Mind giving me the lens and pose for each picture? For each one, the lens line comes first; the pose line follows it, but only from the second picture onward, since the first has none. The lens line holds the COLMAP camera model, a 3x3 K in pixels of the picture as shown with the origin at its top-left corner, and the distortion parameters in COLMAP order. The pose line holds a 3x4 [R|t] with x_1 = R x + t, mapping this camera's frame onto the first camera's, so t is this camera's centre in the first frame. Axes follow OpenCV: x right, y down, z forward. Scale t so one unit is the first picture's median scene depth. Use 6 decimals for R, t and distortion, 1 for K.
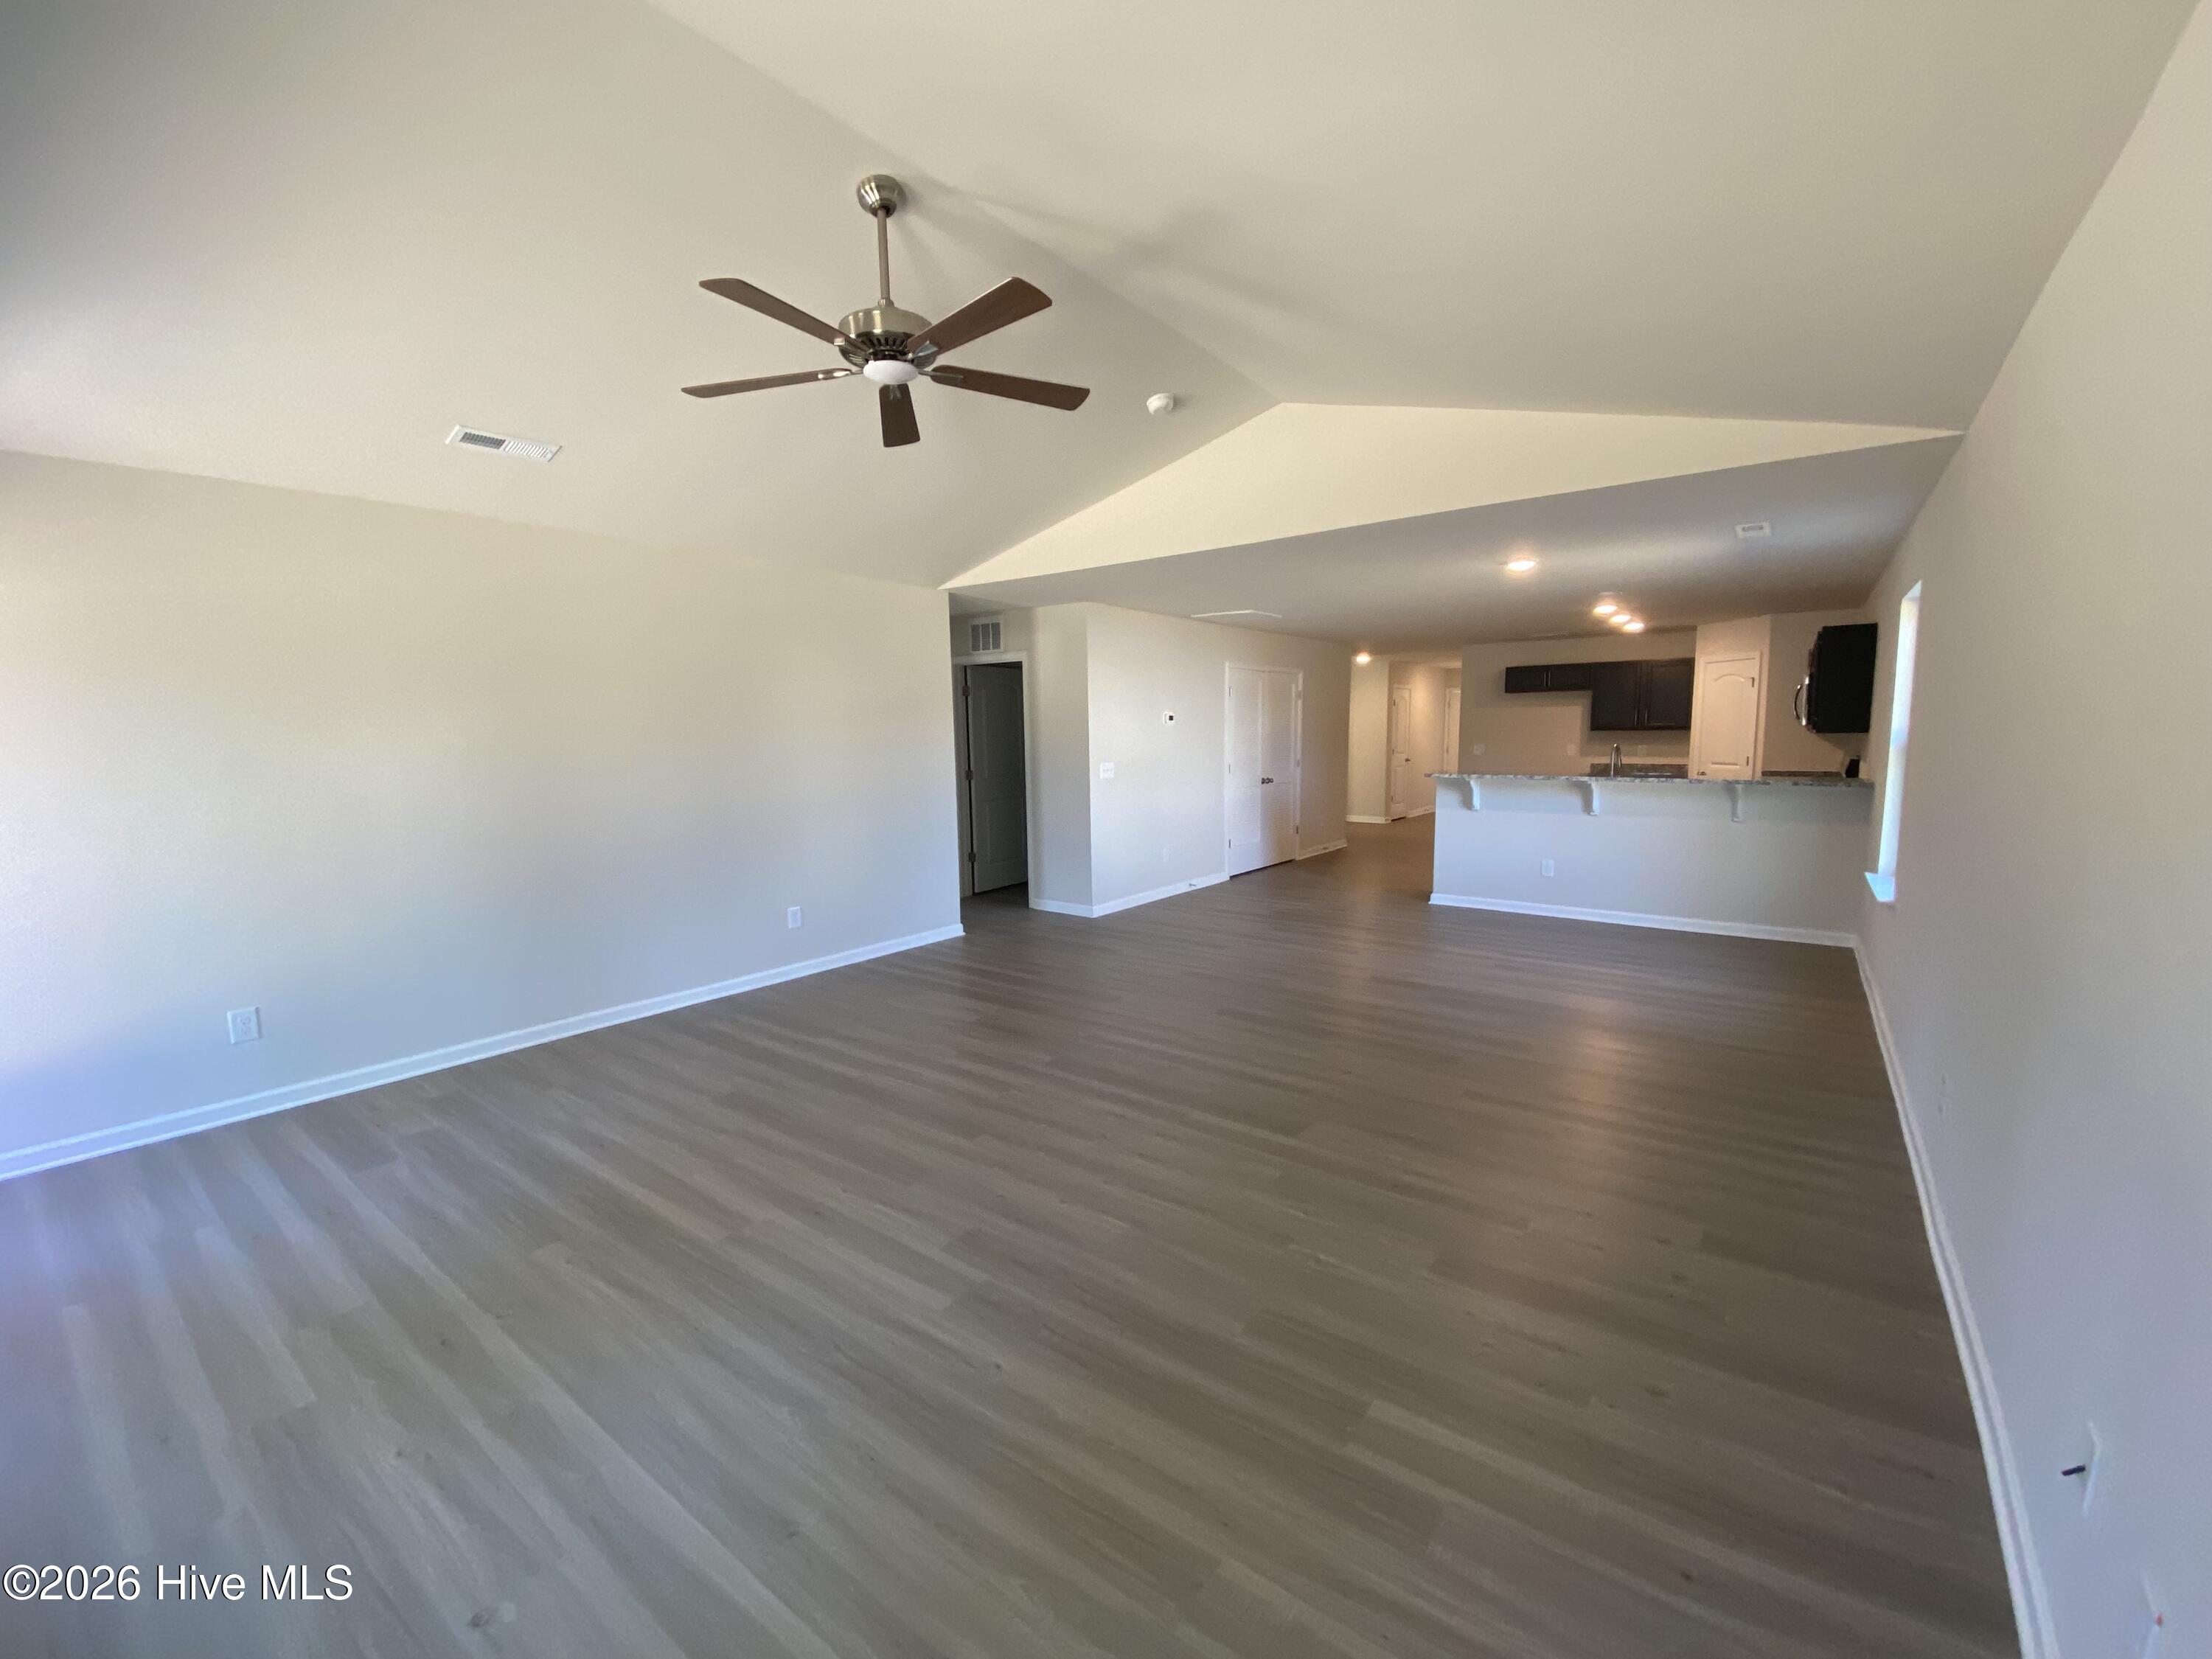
lens RADIAL K [[898.0, 0, 1106.3], [0, 898.0, 834.1], [0, 0, 1]] dist [0.031421, -0.024416]
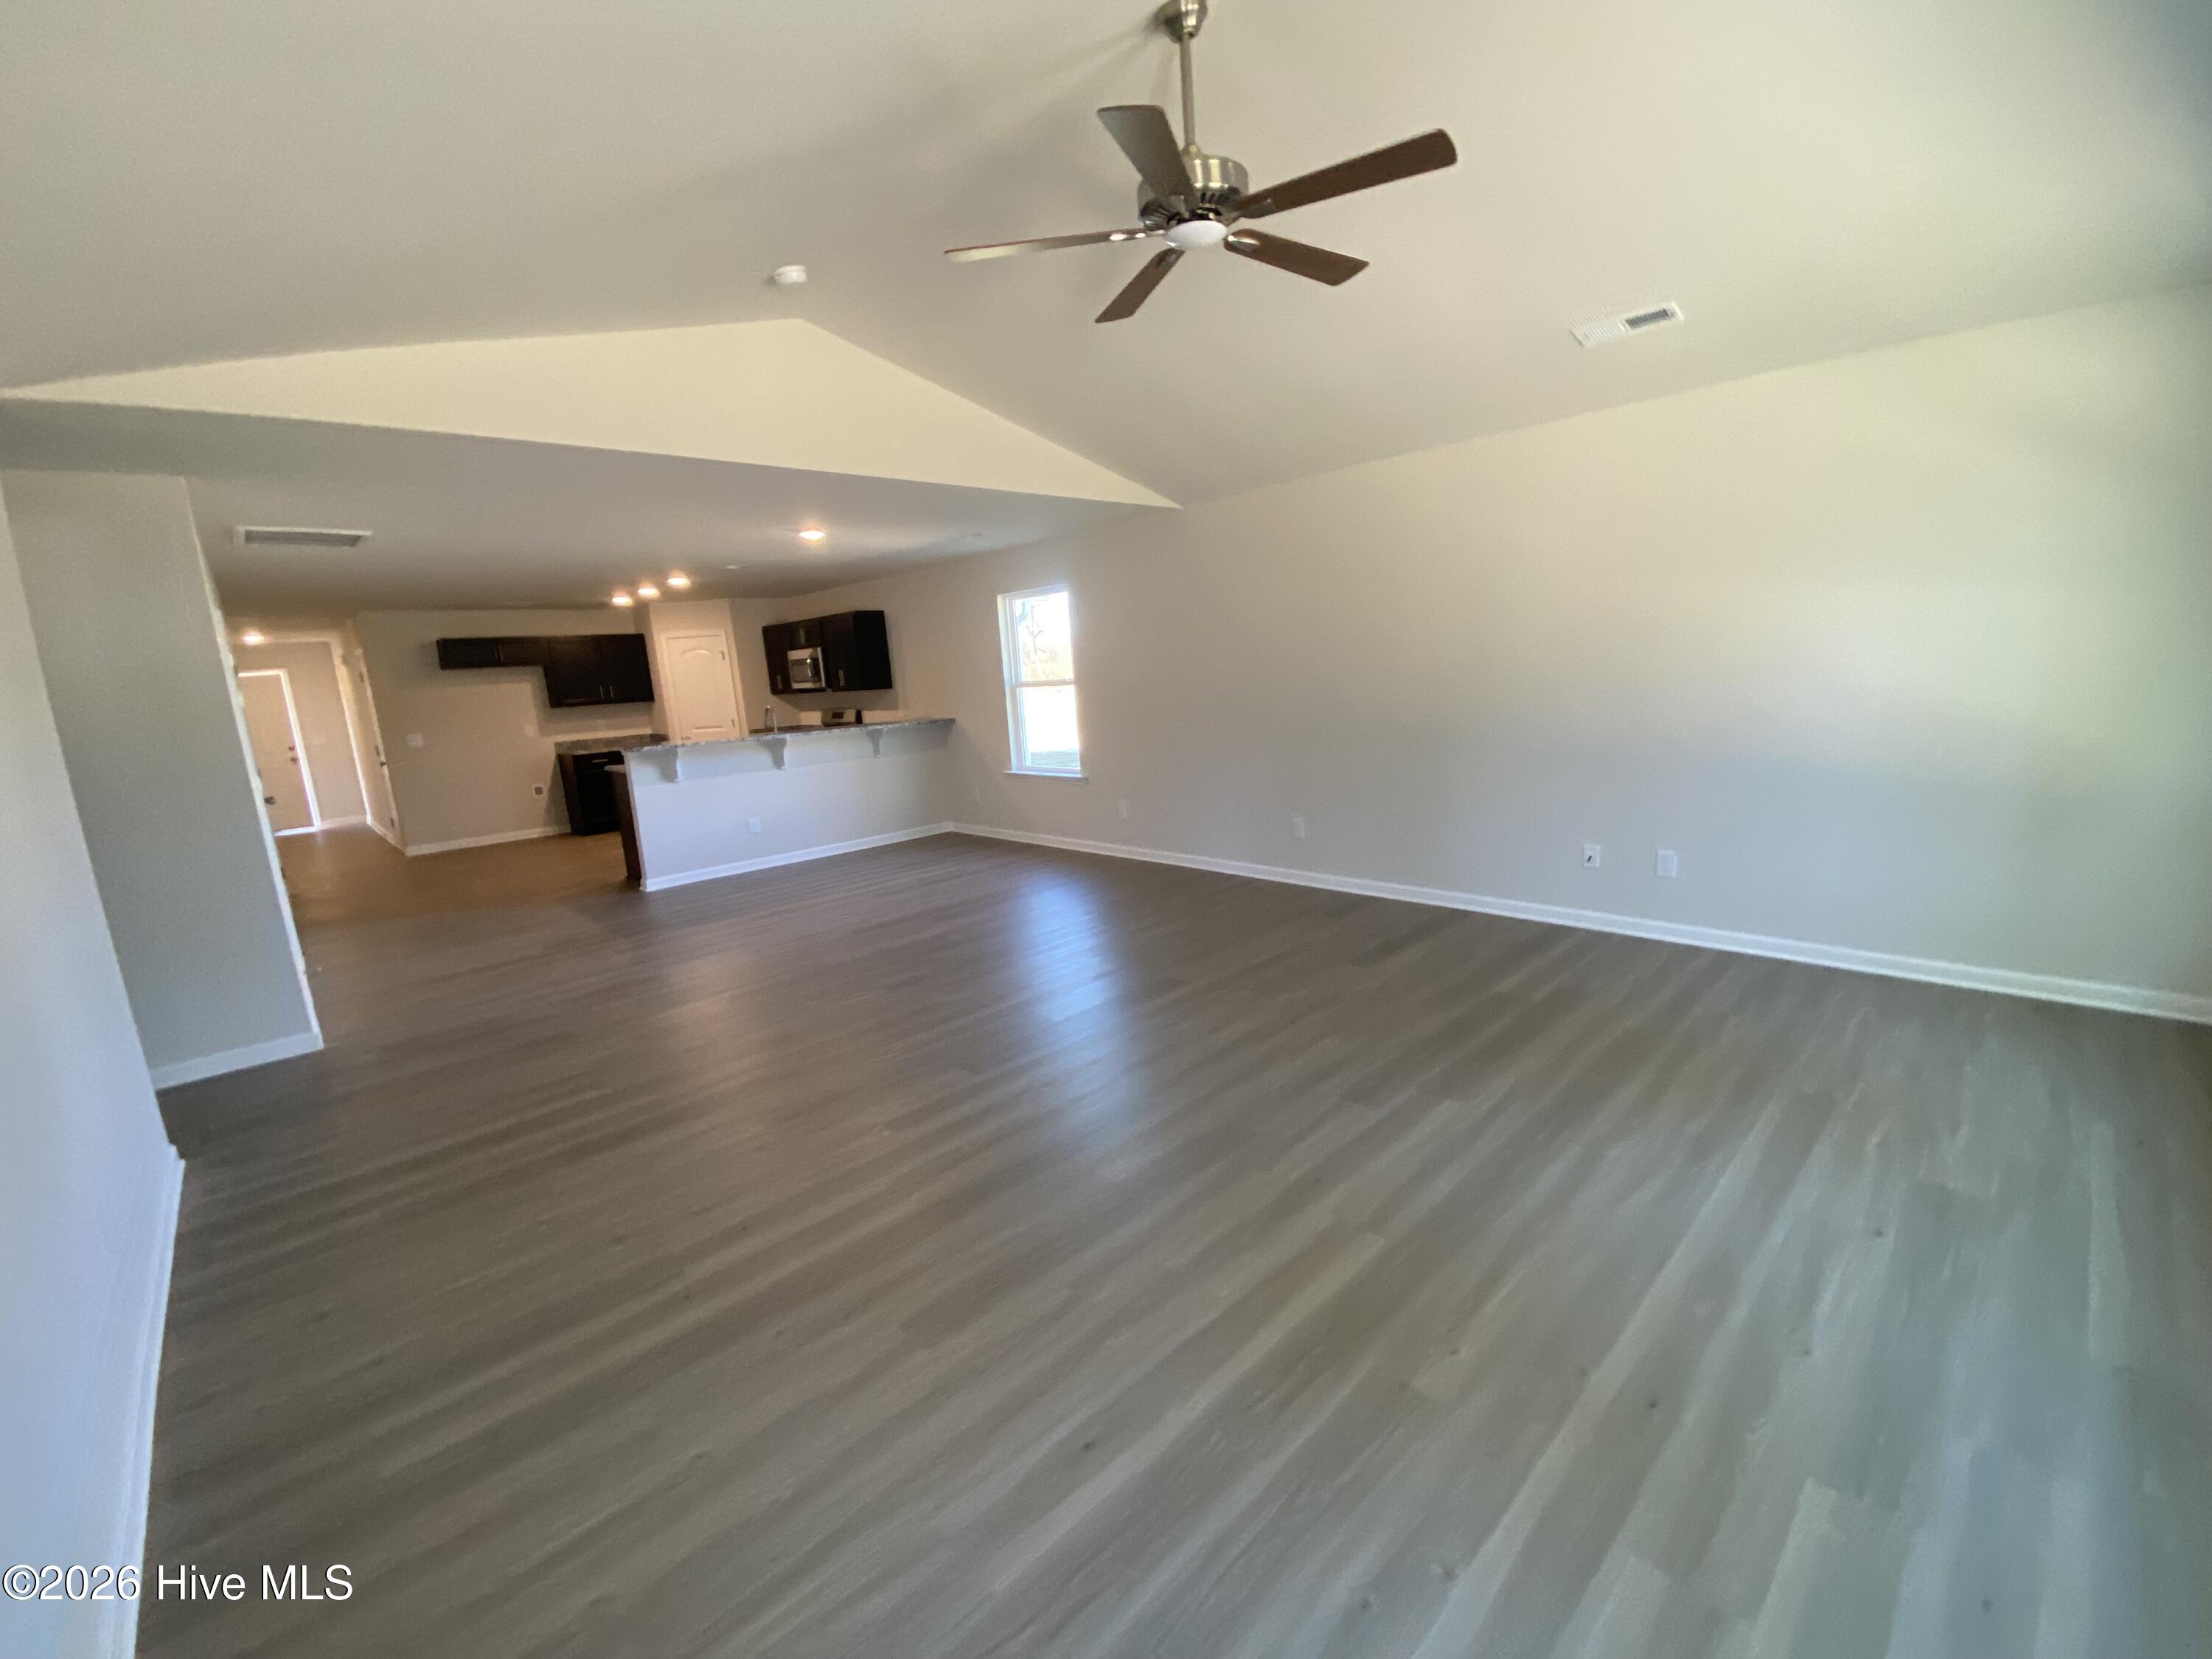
lens RADIAL K [[898.0, 0, 1106.3], [0, 898.0, 834.1], [0, 0, 1]] dist [0.031421, -0.024416]
pose [[0.166215, -0.177967, 0.969897, -0.385808], [0.173230, 0.973553, 0.148951, -0.030671], [-0.970754, 0.143257, 0.192648, 0.321518]]
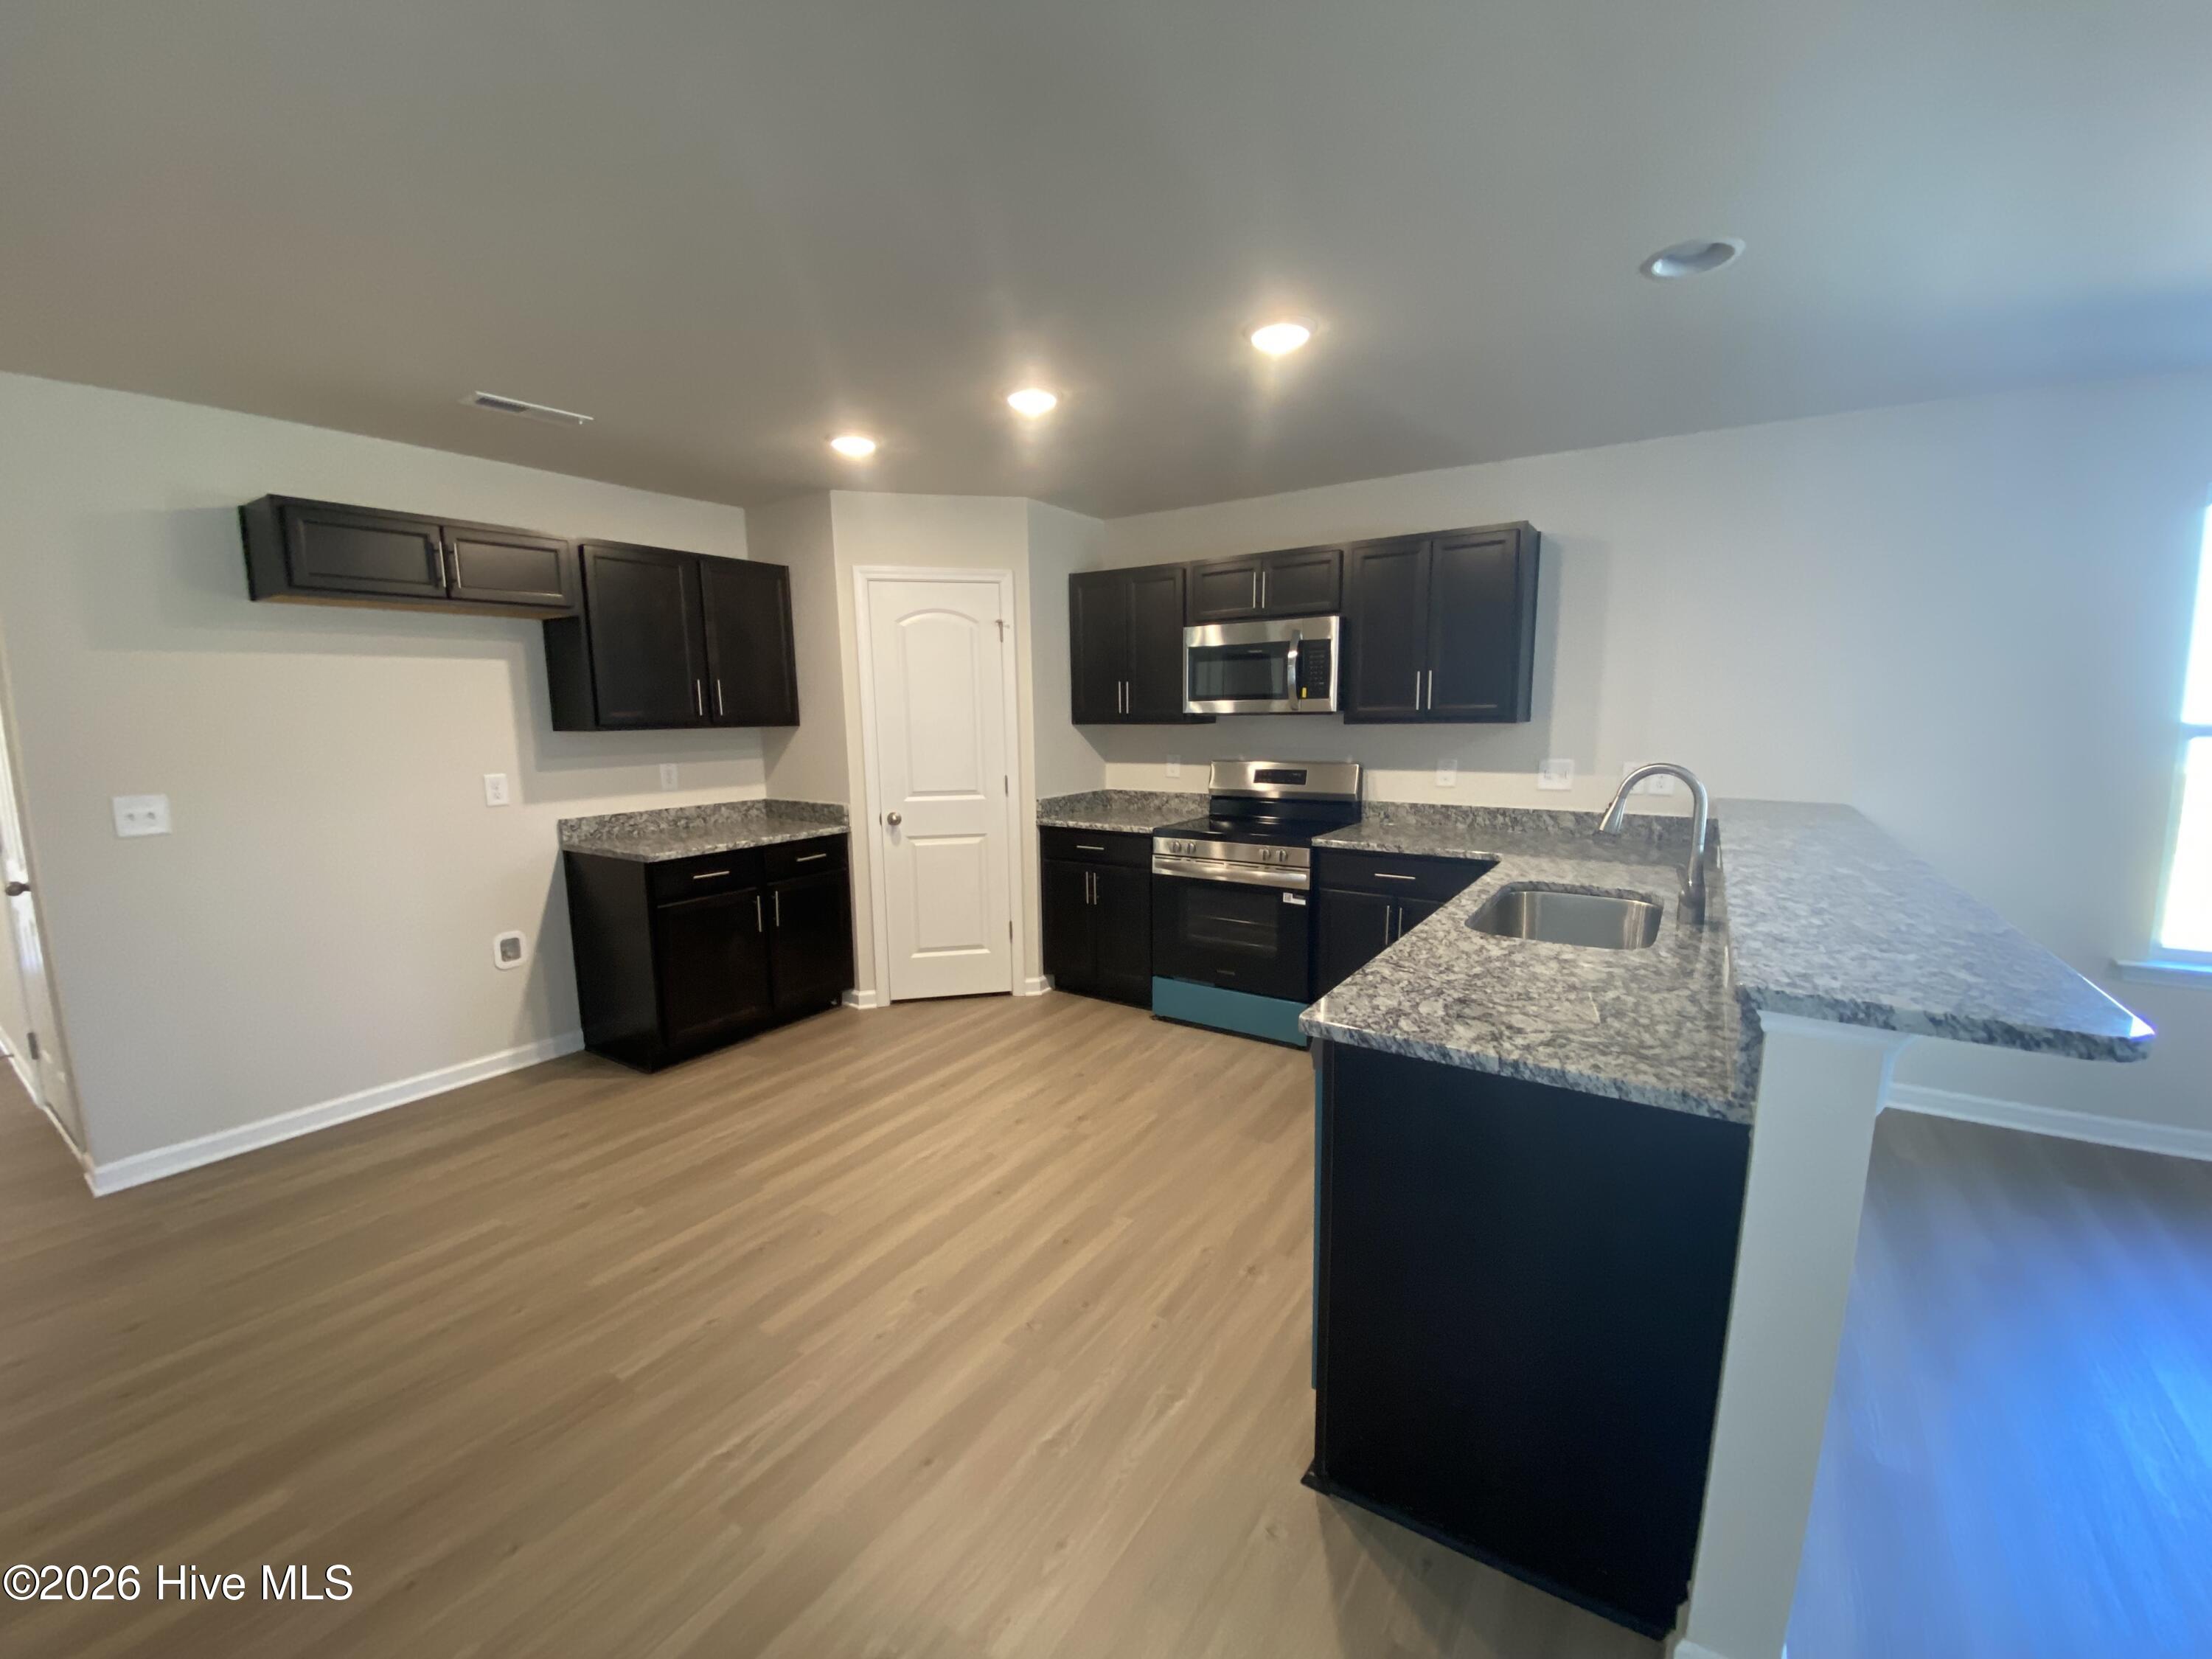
lens RADIAL K [[891.0, 0, 1099.3], [0, 891.0, 837.7], [0, 0, 1]] dist [0.063046, -0.039479]
pose [[-0.054872, -0.129905, 0.990007, 0.195186], [0.127079, 0.982529, 0.135967, -0.114273], [-0.990374, 0.133269, -0.037405, 0.978600]]
